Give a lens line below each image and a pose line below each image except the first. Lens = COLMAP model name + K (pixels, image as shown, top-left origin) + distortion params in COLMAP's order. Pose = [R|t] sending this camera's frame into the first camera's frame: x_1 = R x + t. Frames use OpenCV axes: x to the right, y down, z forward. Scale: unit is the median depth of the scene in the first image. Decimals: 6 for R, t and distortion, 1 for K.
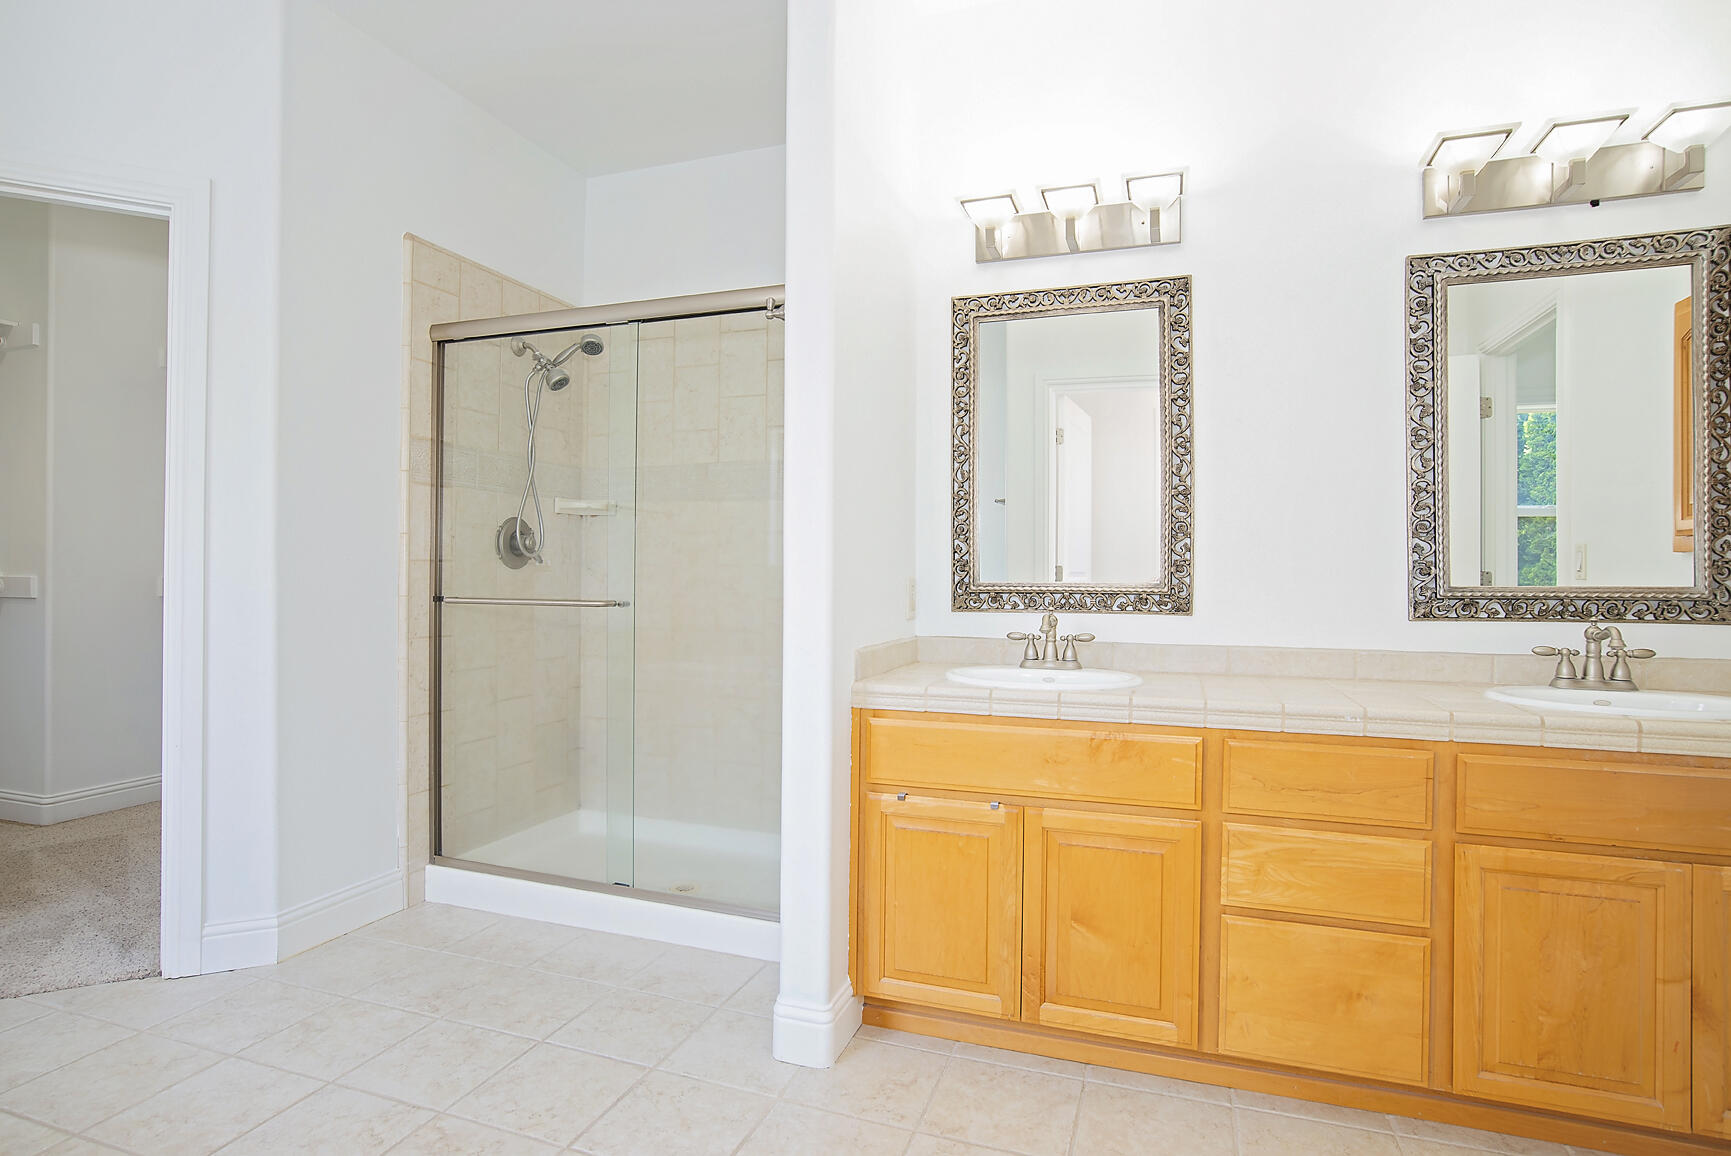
lens RADIAL K [[900.6, 0, 860.5], [0, 900.6, 576.2], [0, 0, 1]] dist [-0.031743, 0.005864]
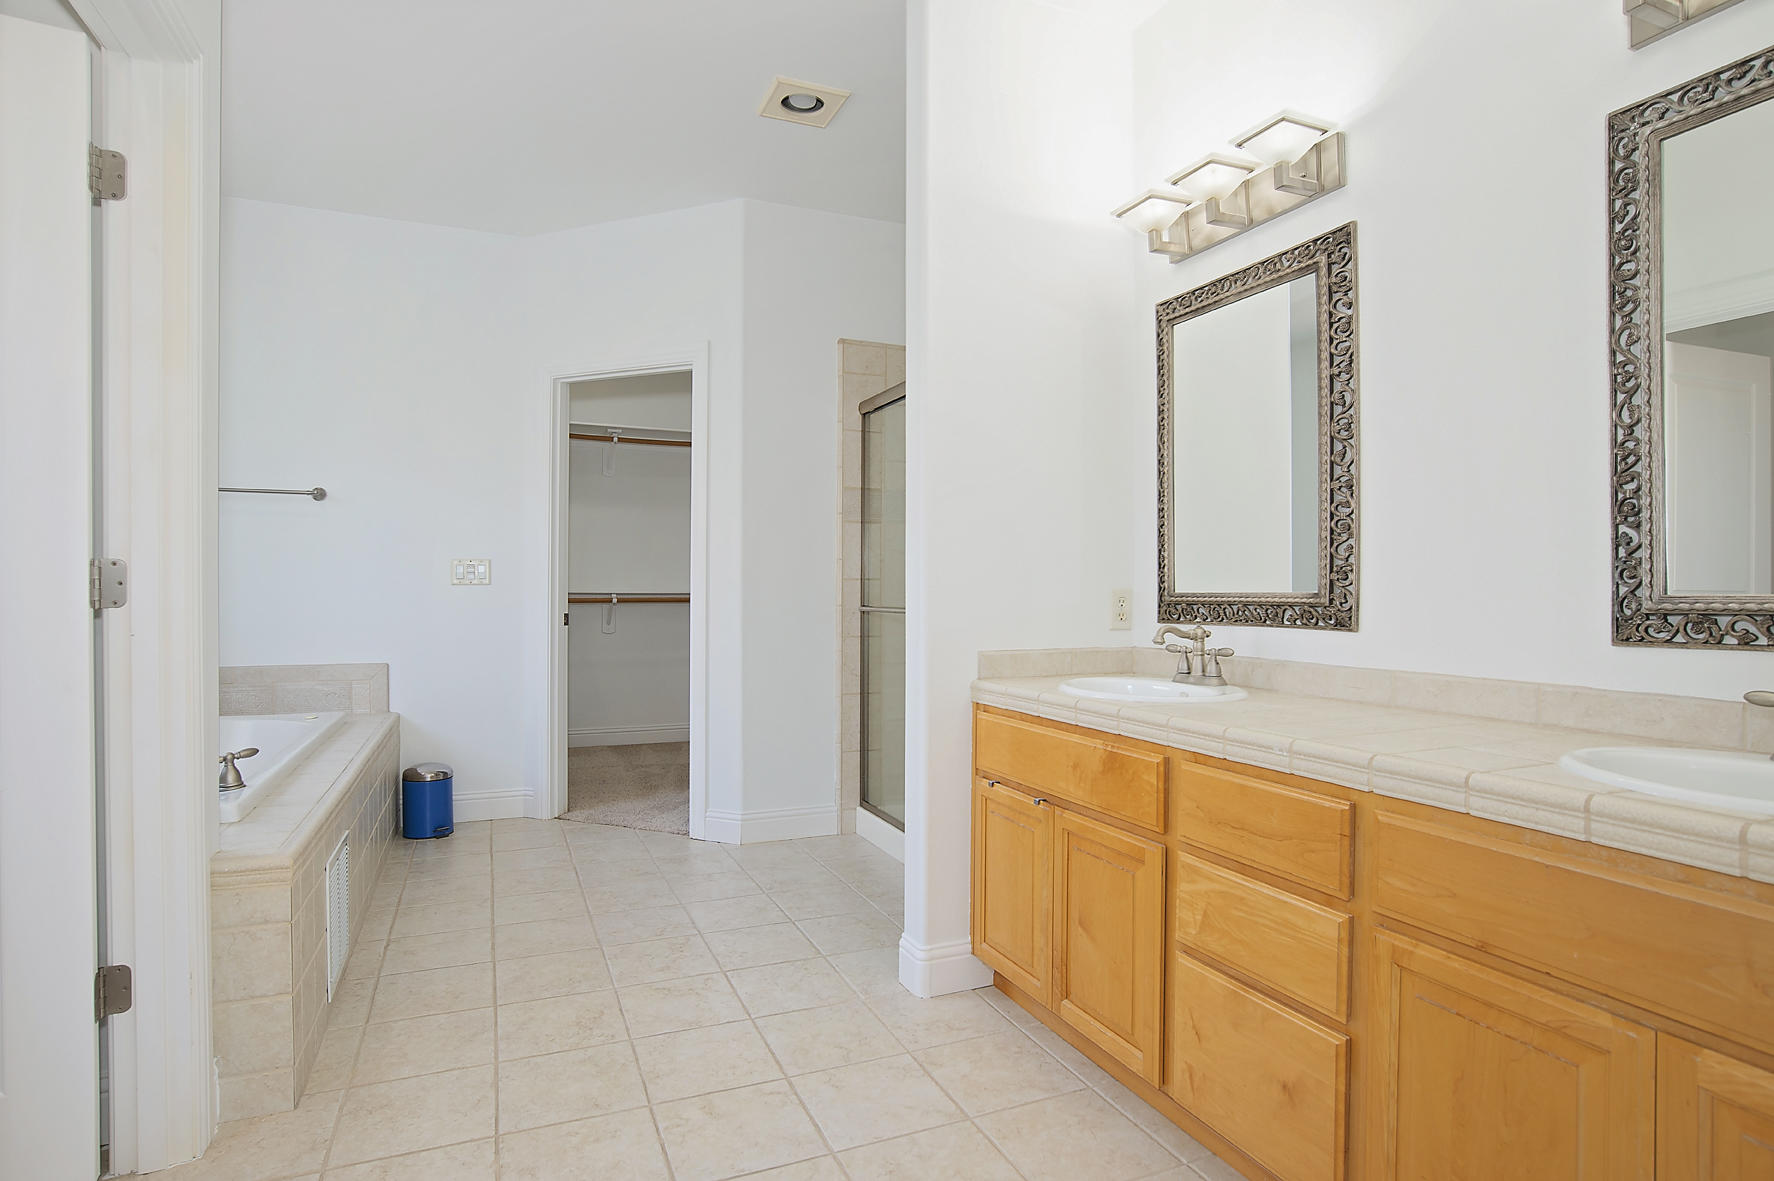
lens RADIAL K [[923.0, 0, 883.6], [0, 923.0, 591.6], [0, 0, 1]] dist [-0.031743, 0.005864]
pose [[0.682586, -0.003971, -0.730794, 0.702927], [0.000146, 0.999986, -0.005298, 0.011381], [0.730805, 0.003510, 0.682577, 0.106400]]
